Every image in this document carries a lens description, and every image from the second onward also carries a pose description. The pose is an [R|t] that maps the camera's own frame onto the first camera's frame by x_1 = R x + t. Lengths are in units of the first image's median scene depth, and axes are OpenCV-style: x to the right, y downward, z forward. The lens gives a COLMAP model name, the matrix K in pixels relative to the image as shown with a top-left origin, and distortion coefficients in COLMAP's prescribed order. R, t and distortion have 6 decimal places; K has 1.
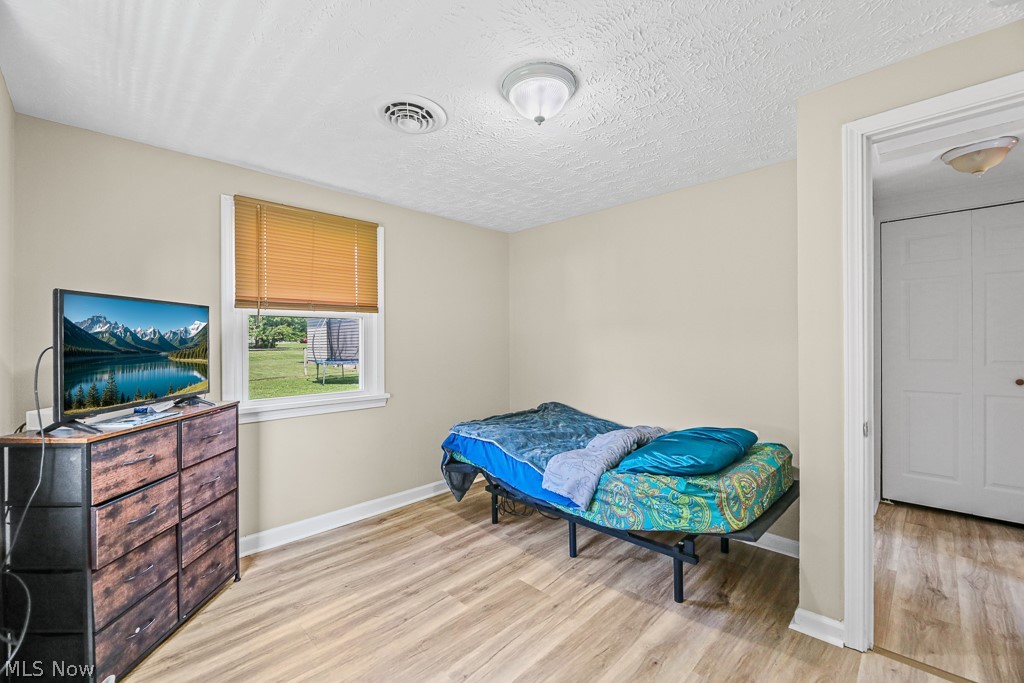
lens RADIAL K [[425.7, 0, 521.7], [0, 425.7, 345.1], [0, 0, 1]] dist [-0.002248, -0.000610]
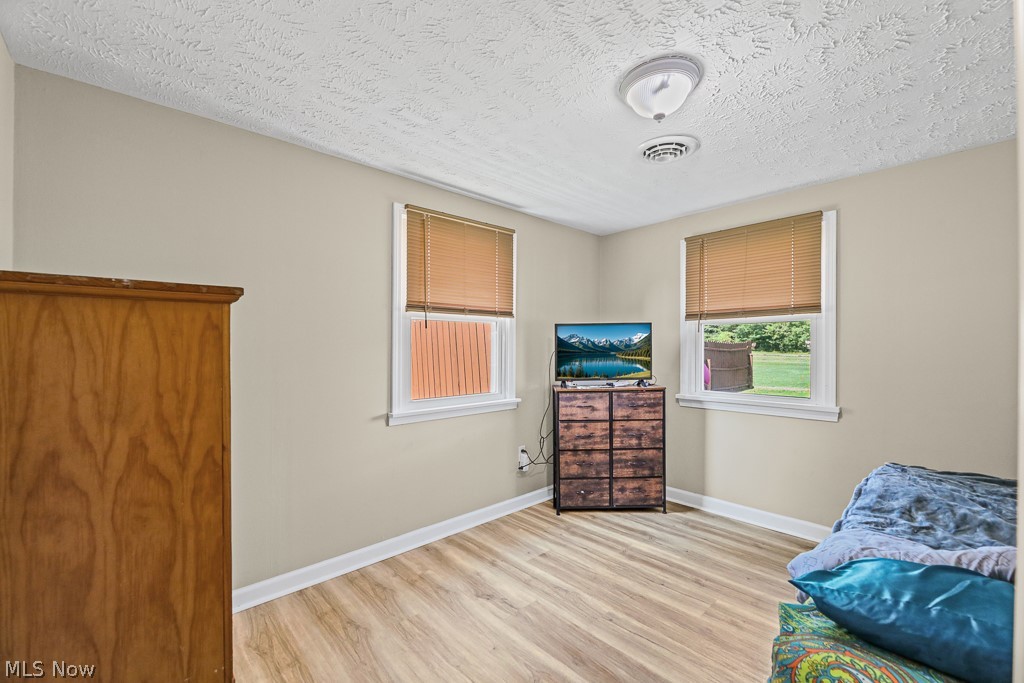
lens RADIAL K [[423.6, 0, 498.1], [0, 423.6, 351.0], [0, 0, 1]] dist [0.027310, -0.000104]
pose [[-0.069919, 0.017195, -0.997404, 0.964231], [-0.002502, 0.999845, 0.017413, -0.018030], [0.997550, 0.003713, -0.069865, 0.653584]]
